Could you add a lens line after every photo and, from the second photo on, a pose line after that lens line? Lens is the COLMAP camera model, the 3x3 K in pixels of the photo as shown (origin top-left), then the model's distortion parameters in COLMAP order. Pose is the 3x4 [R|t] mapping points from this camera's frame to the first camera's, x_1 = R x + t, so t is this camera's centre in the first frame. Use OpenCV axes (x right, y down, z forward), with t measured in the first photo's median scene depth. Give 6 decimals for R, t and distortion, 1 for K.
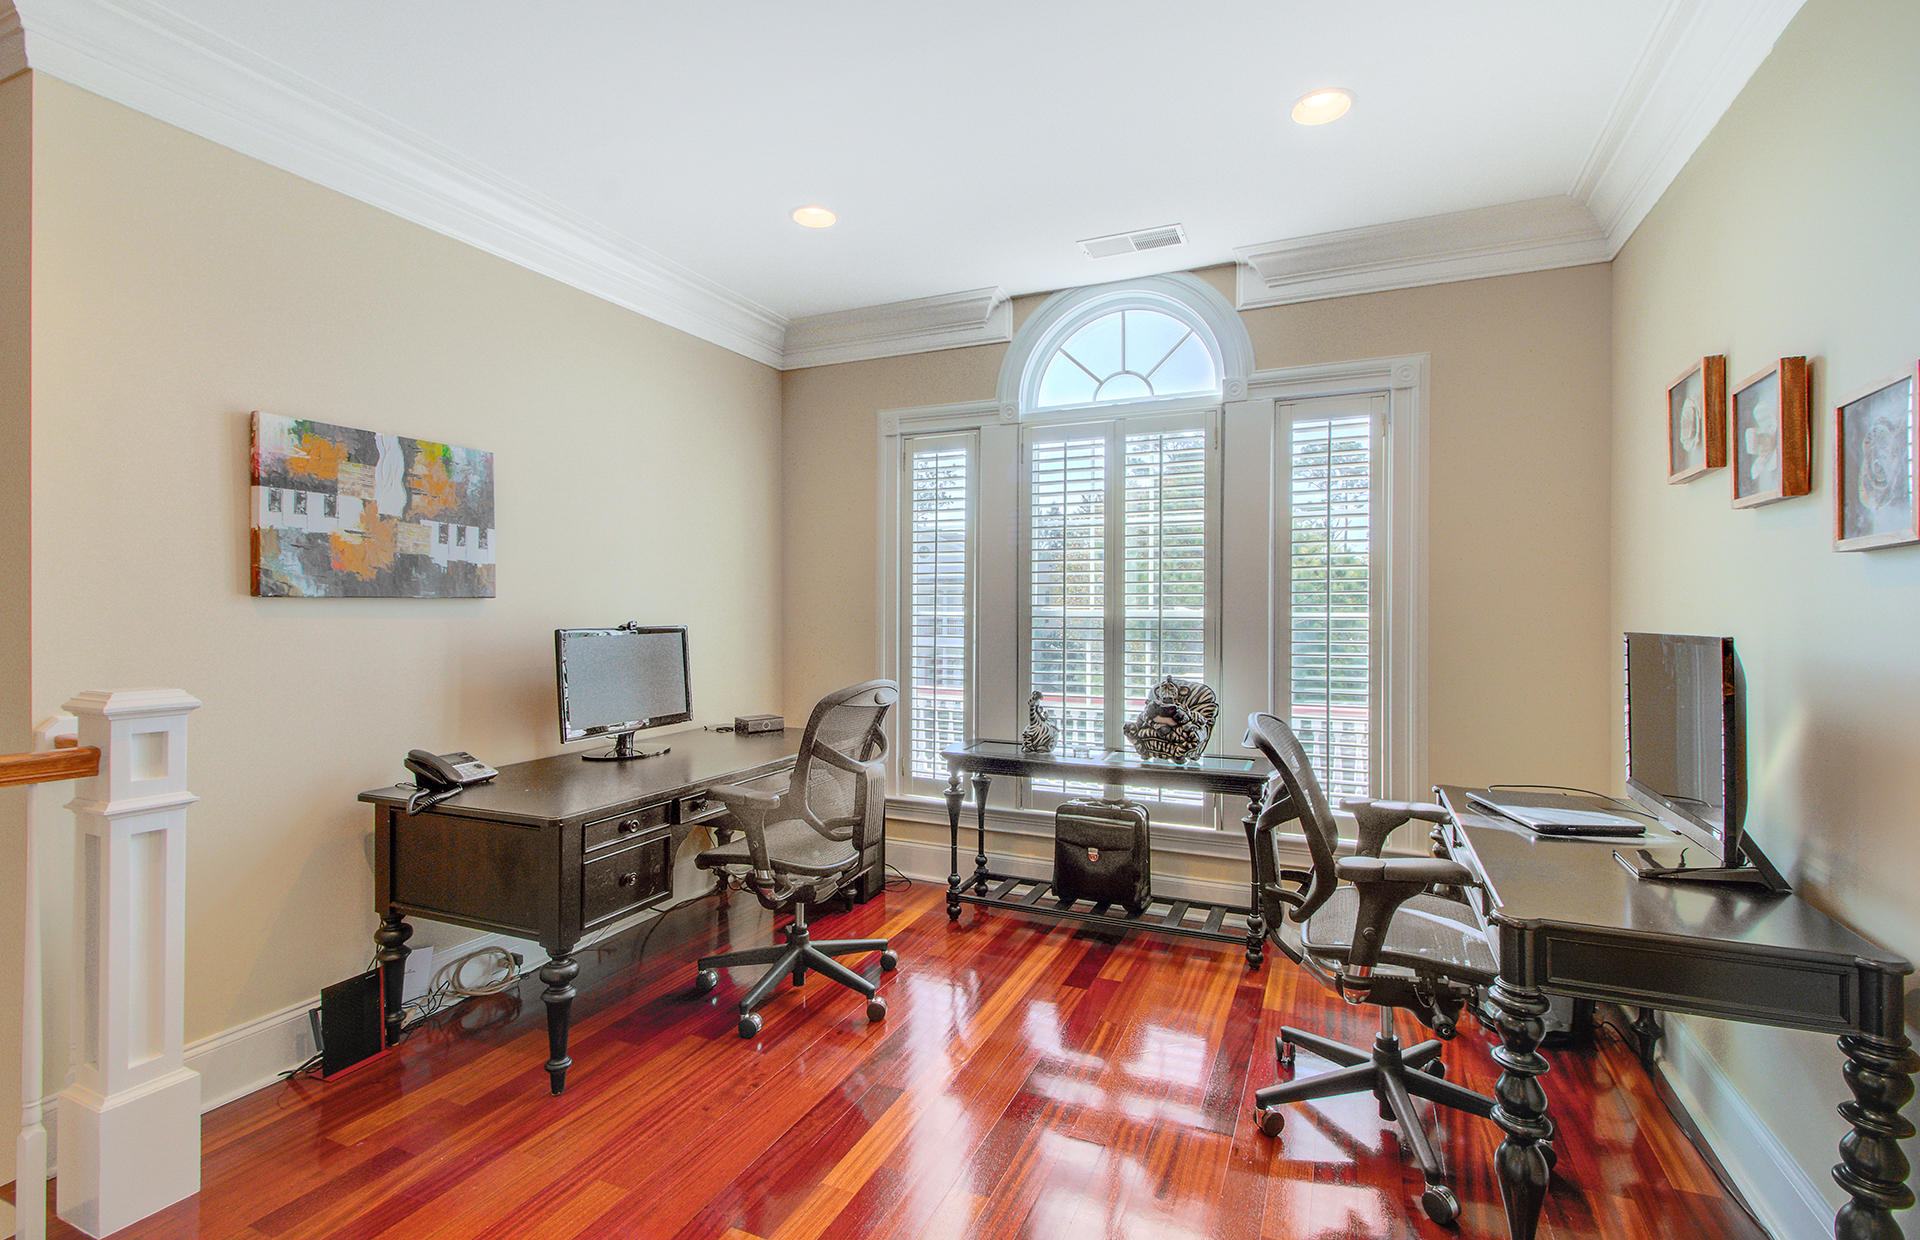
lens RADIAL K [[884.5, 0, 944.9], [0, 884.5, 613.1], [0, 0, 1]] dist [0.004114, -0.000867]
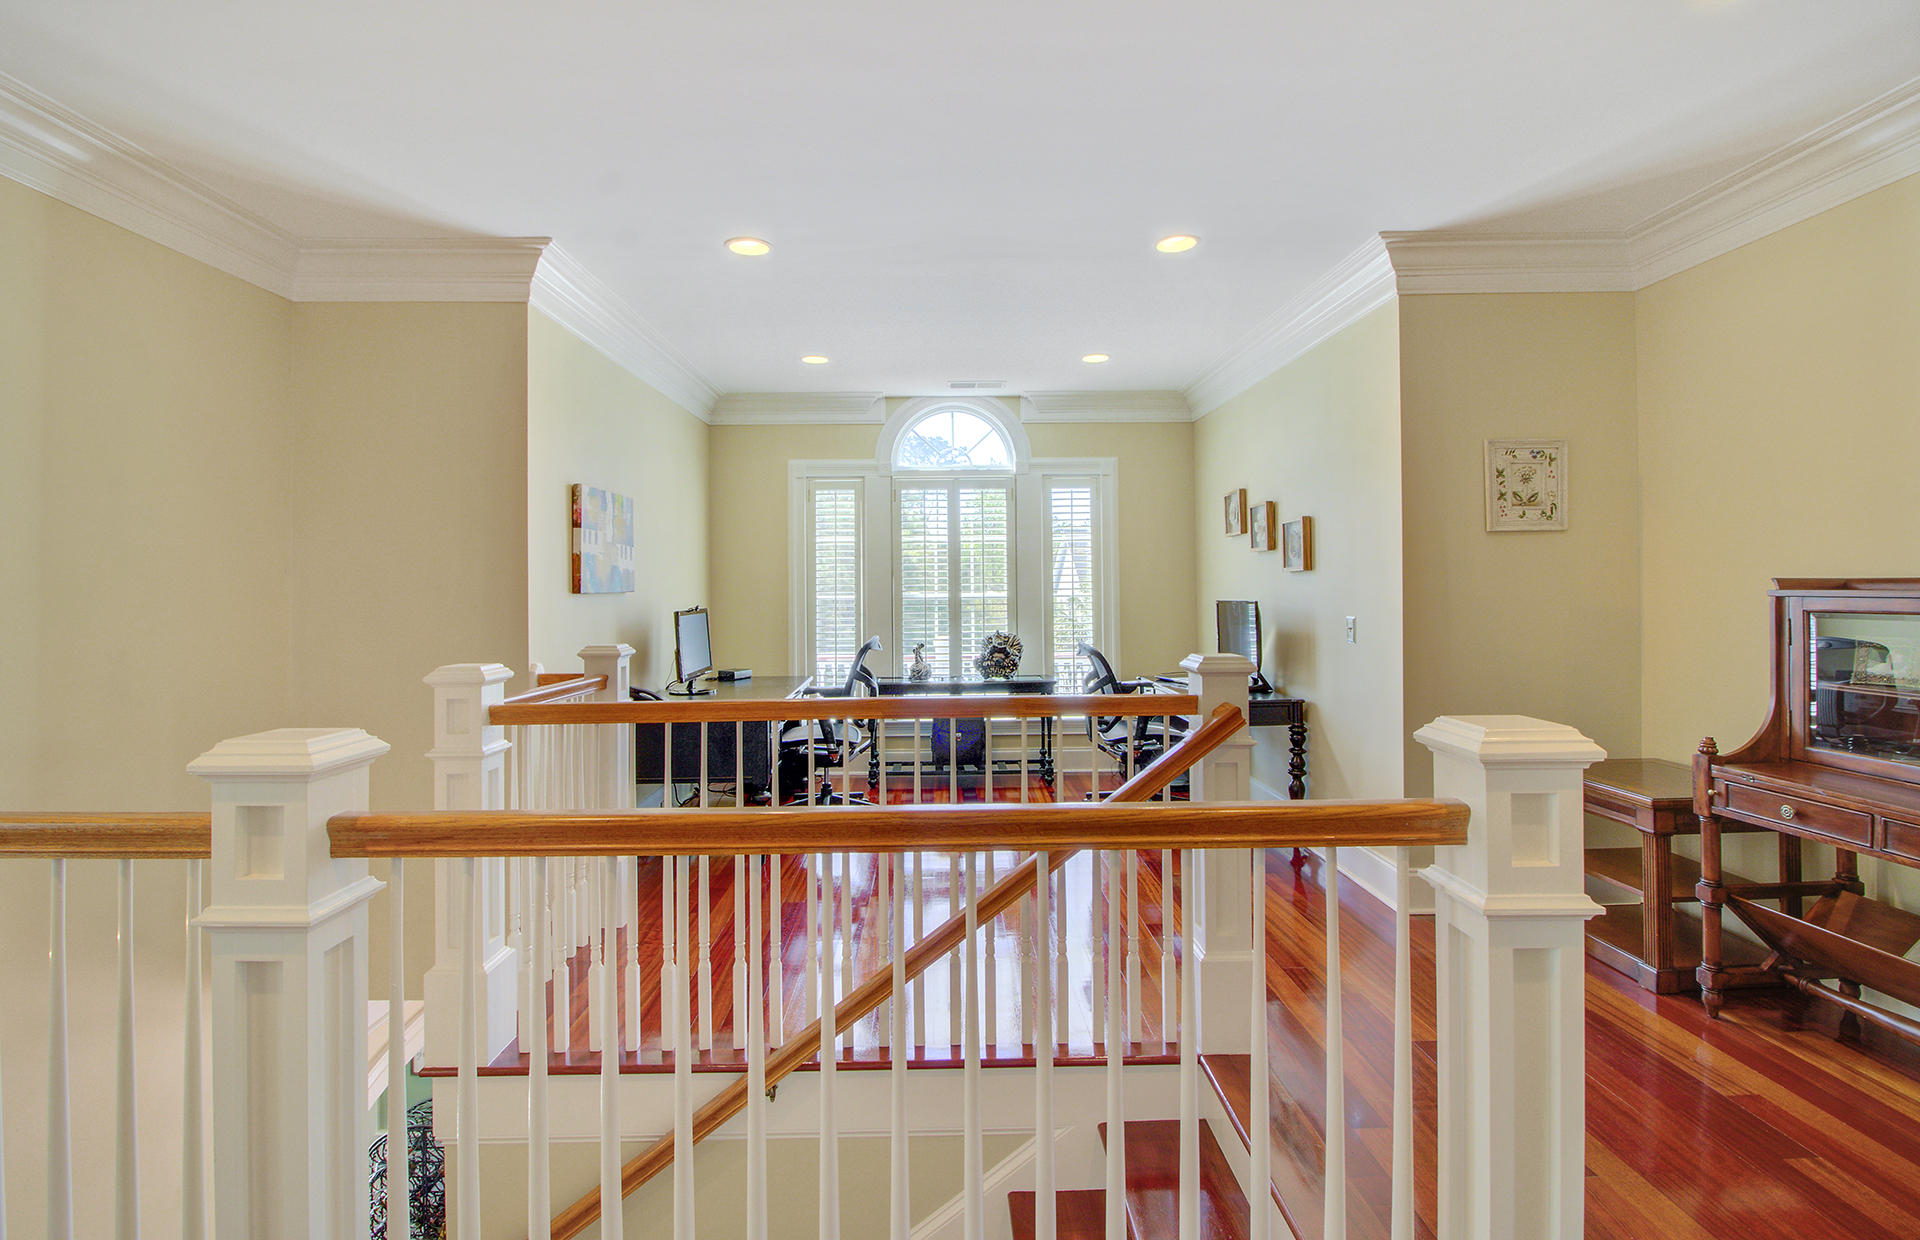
lens RADIAL K [[884.5, 0, 949.7], [0, 884.5, 575.0], [0, 0, 1]] dist [0.004114, -0.000867]
pose [[0.900145, -0.003555, 0.435576, -0.599336], [0.013048, 0.999738, -0.018803, -0.007887], [-0.435395, 0.022609, 0.899956, -0.547389]]
